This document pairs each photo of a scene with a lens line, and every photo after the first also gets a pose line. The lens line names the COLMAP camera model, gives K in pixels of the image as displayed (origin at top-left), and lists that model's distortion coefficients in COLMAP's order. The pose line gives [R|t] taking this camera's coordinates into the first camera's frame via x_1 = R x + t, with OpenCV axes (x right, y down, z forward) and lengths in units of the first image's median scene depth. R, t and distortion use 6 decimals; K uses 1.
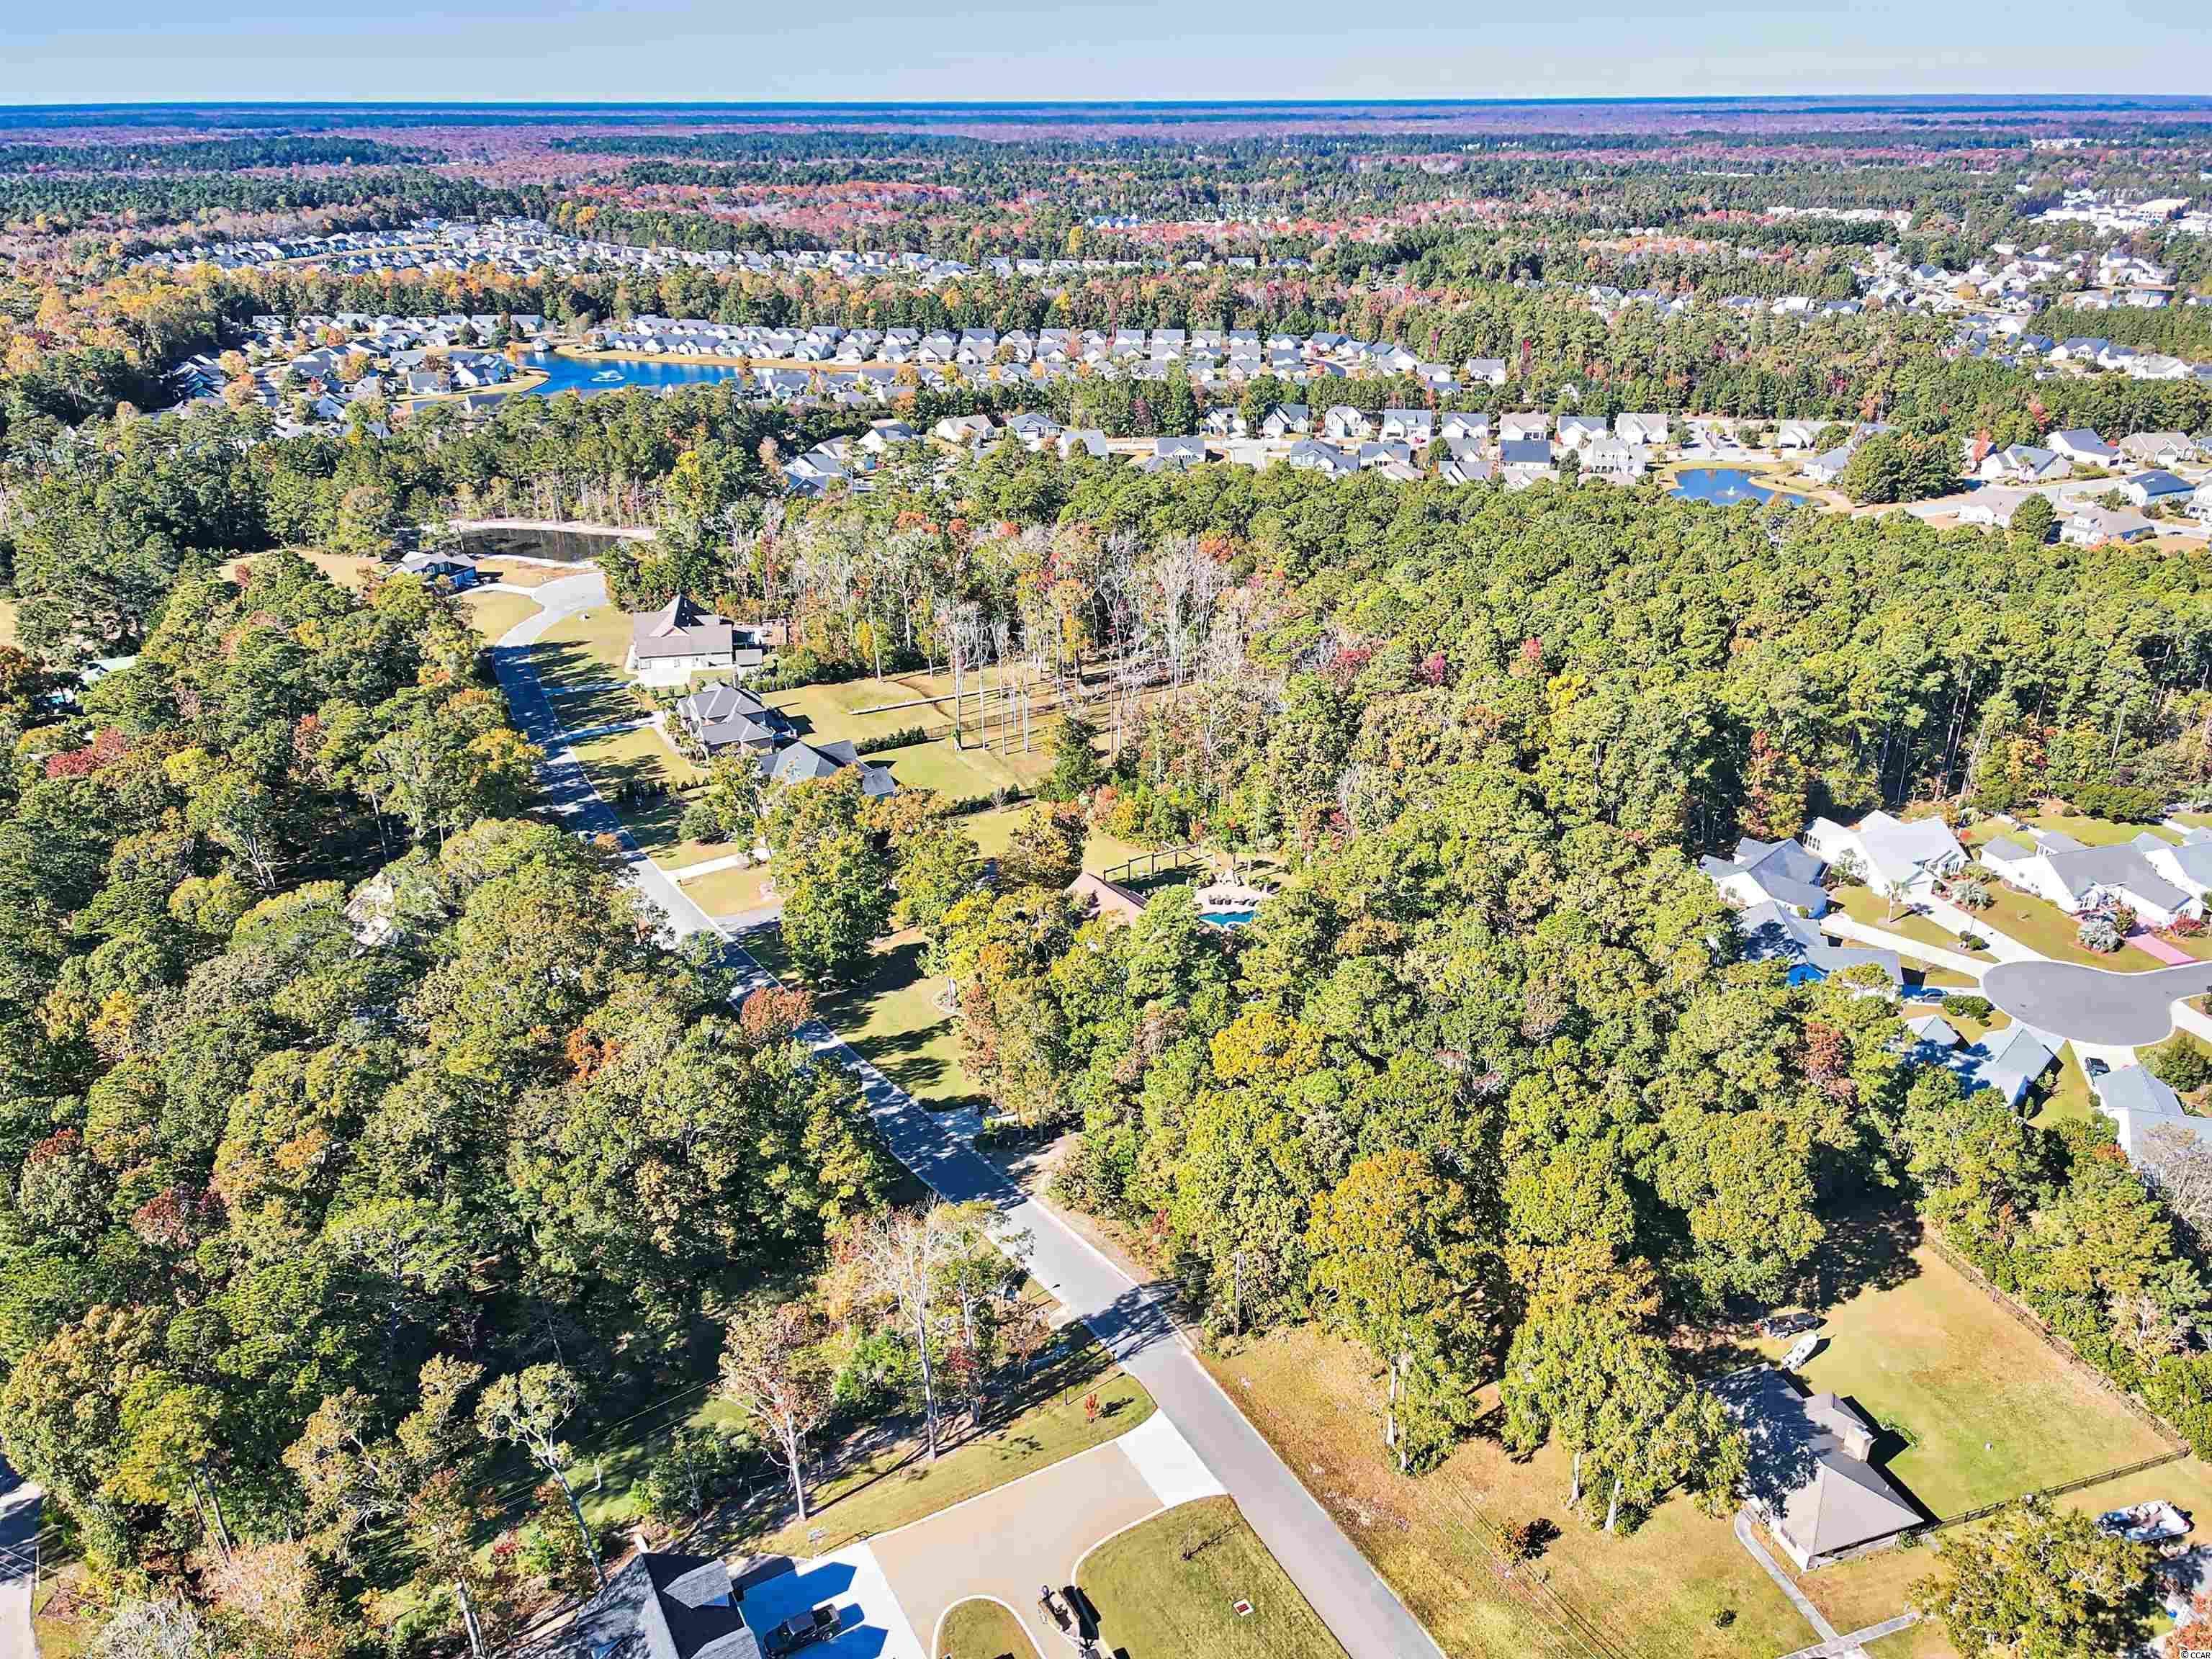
lens RADIAL K [[1618.5, 0, 1113.4], [0, 1618.5, 830.0], [0, 0, 1]] dist [0.009734, 0.015625]
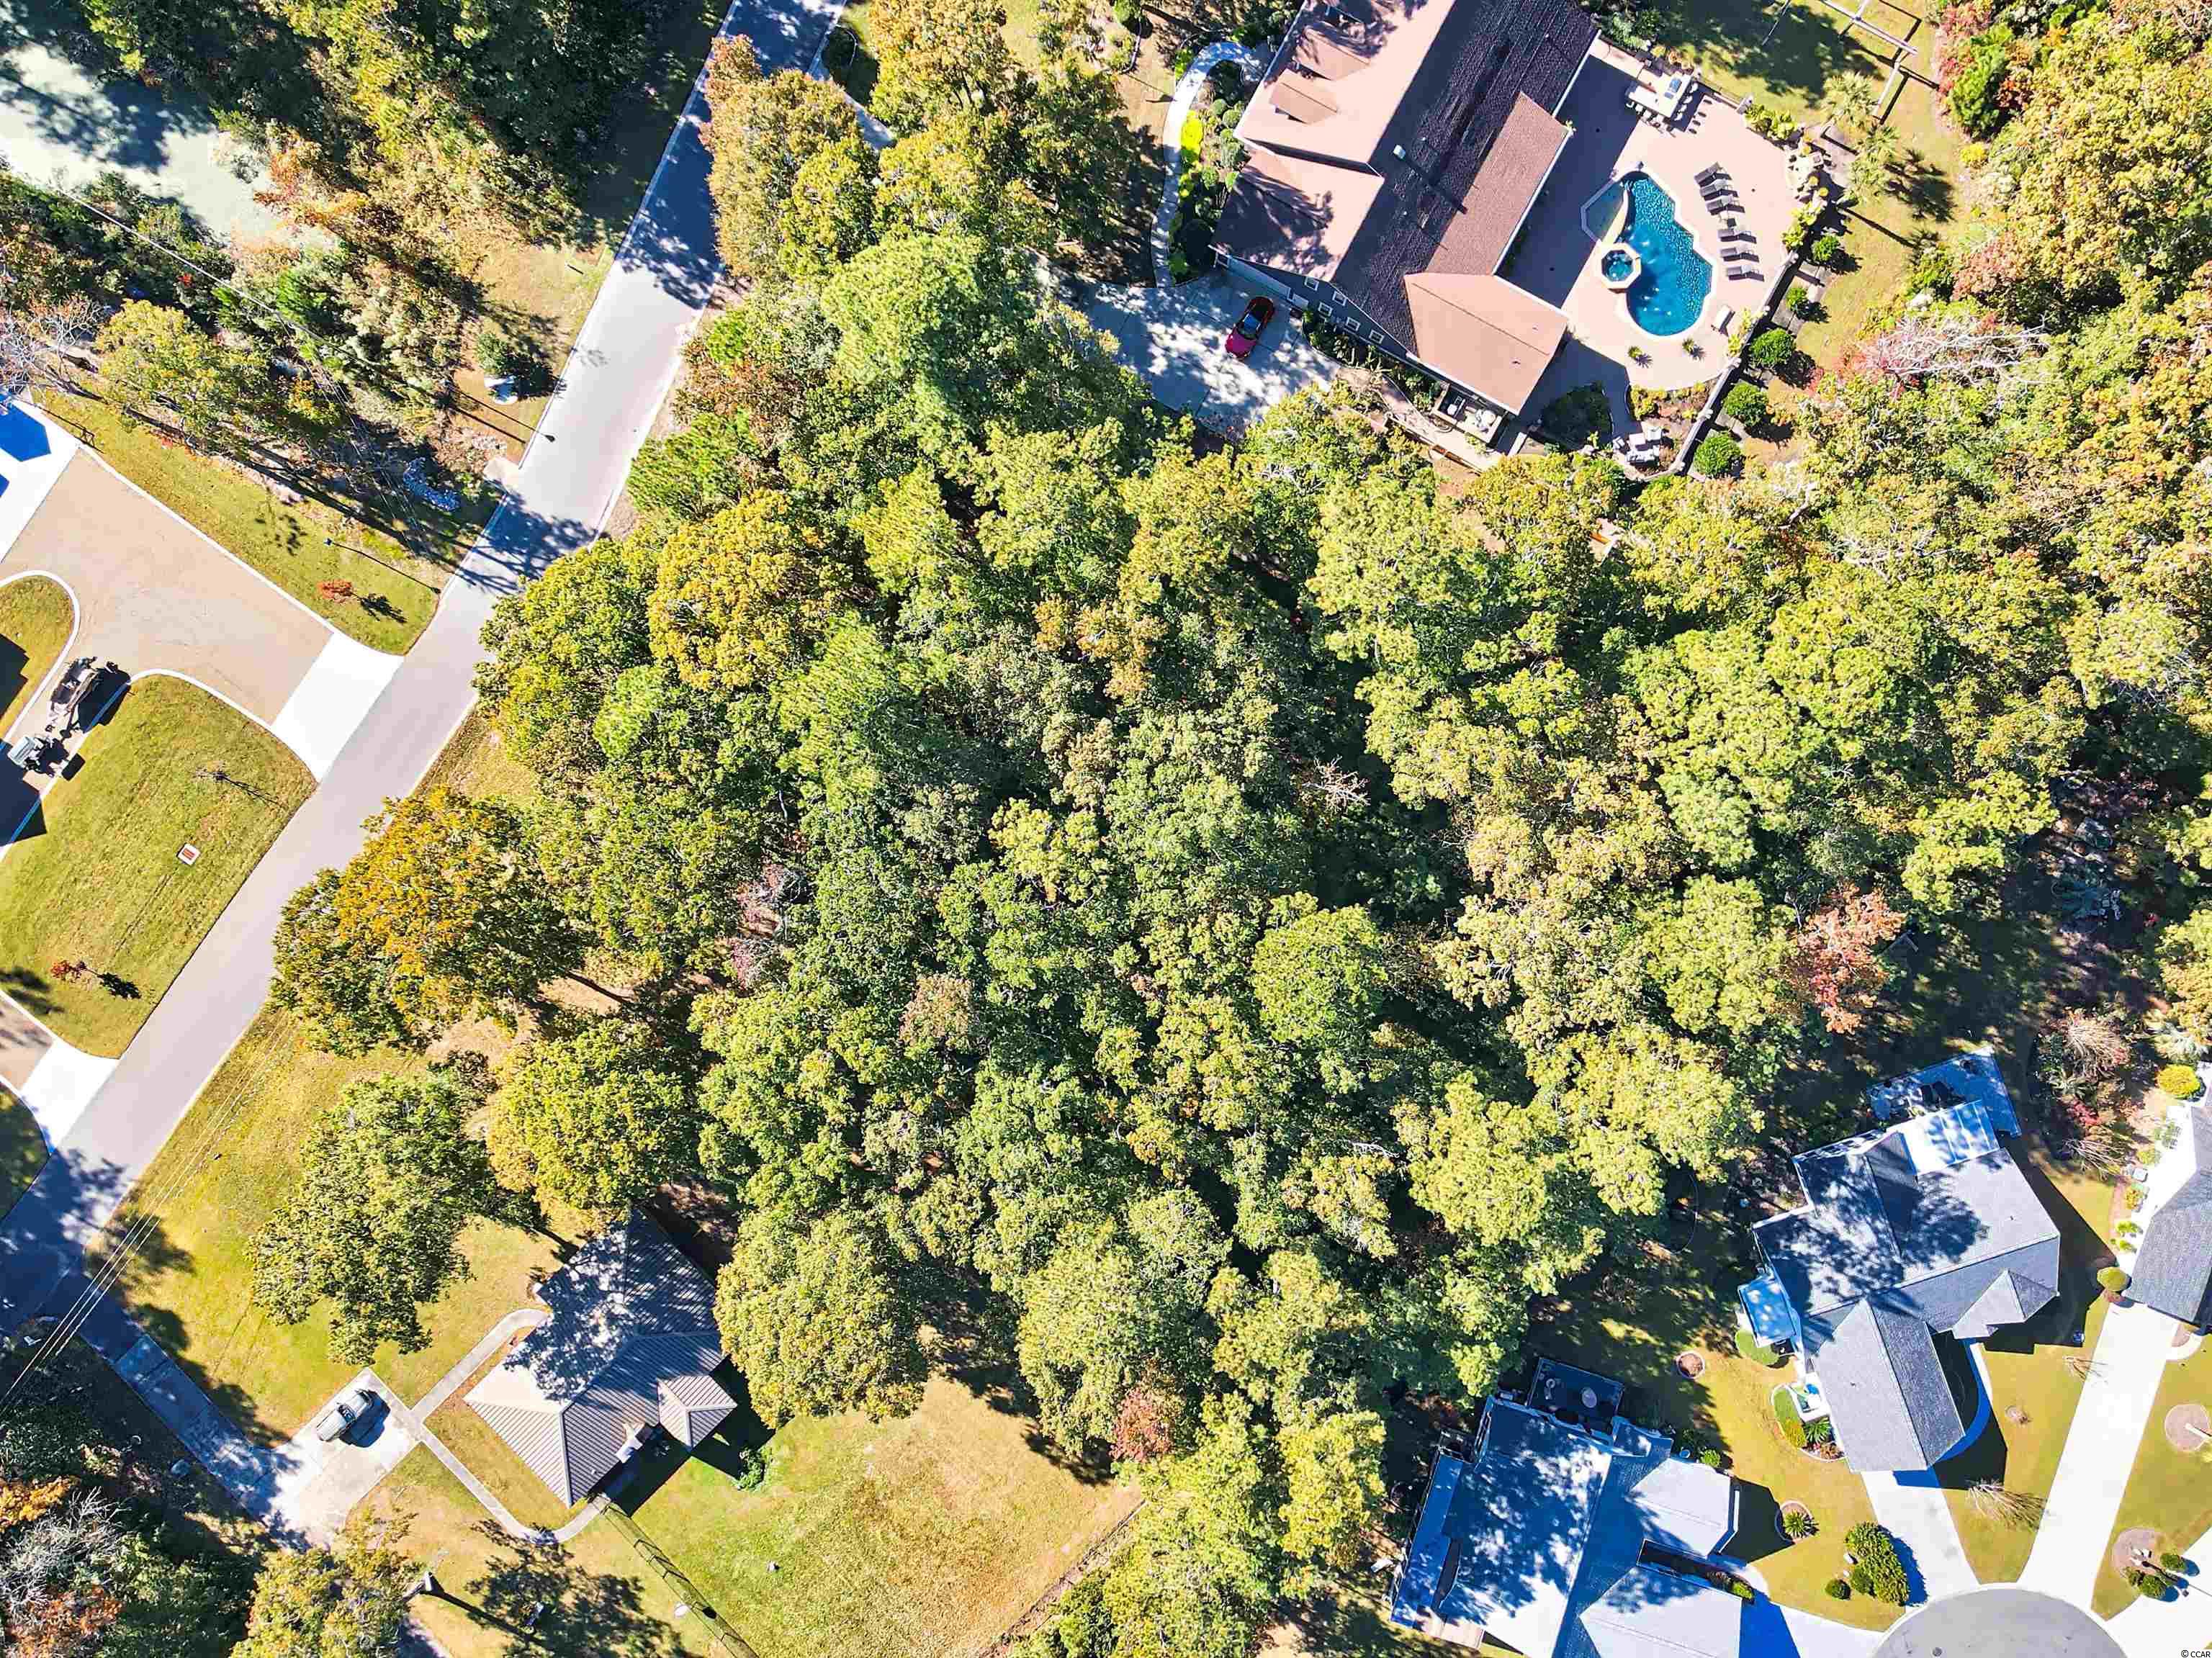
lens RADIAL K [[1618.4, 0, 1111.7], [0, 1618.4, 819.3], [0, 0, 1]] dist [0.009734, 0.015625]
pose [[0.433452, 0.901175, -0.001640, 0.110438], [-0.347186, 0.168670, 0.922503, -0.217018], [0.831614, -0.399291, 0.385986, 0.404649]]
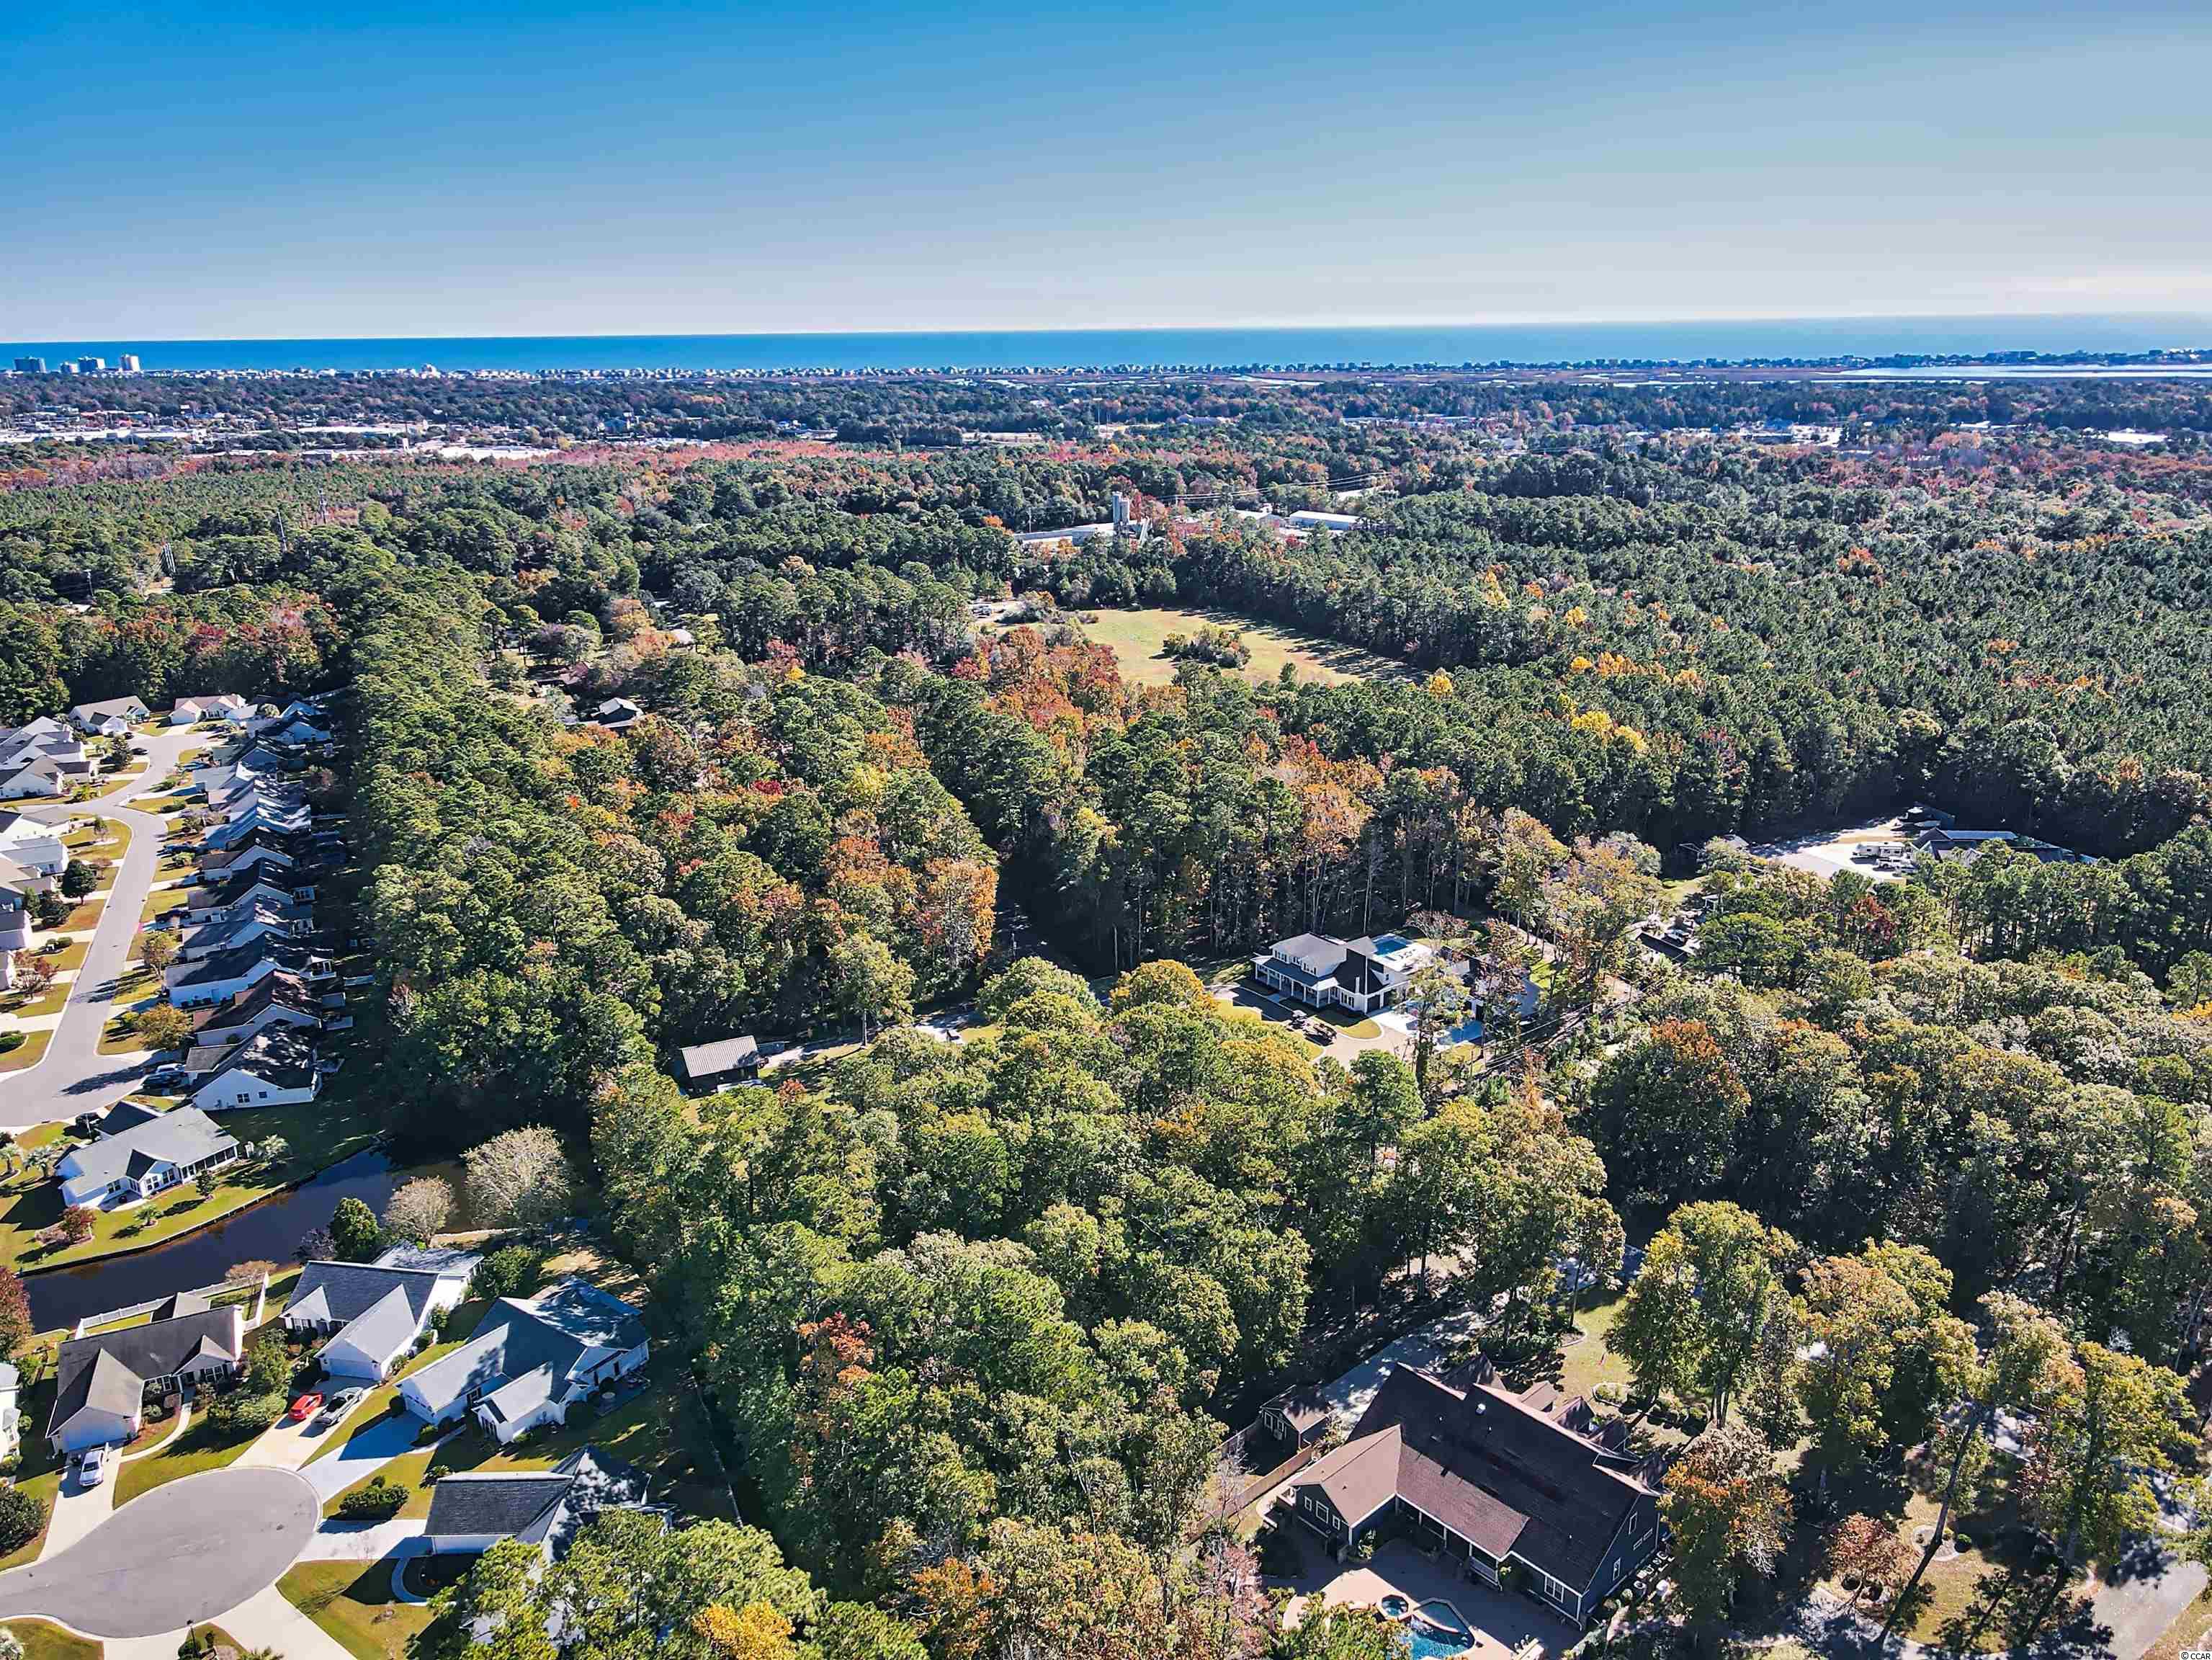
lens RADIAL K [[1618.8, 0, 1108.9], [0, 1618.8, 831.5], [0, 0, 1]] dist [0.009734, 0.015625]
pose [[-0.993669, 0.049246, -0.100978, 0.154259], [-0.031019, 0.743613, 0.667890, -0.373941], [0.107980, 0.666794, -0.737378, 0.833159]]
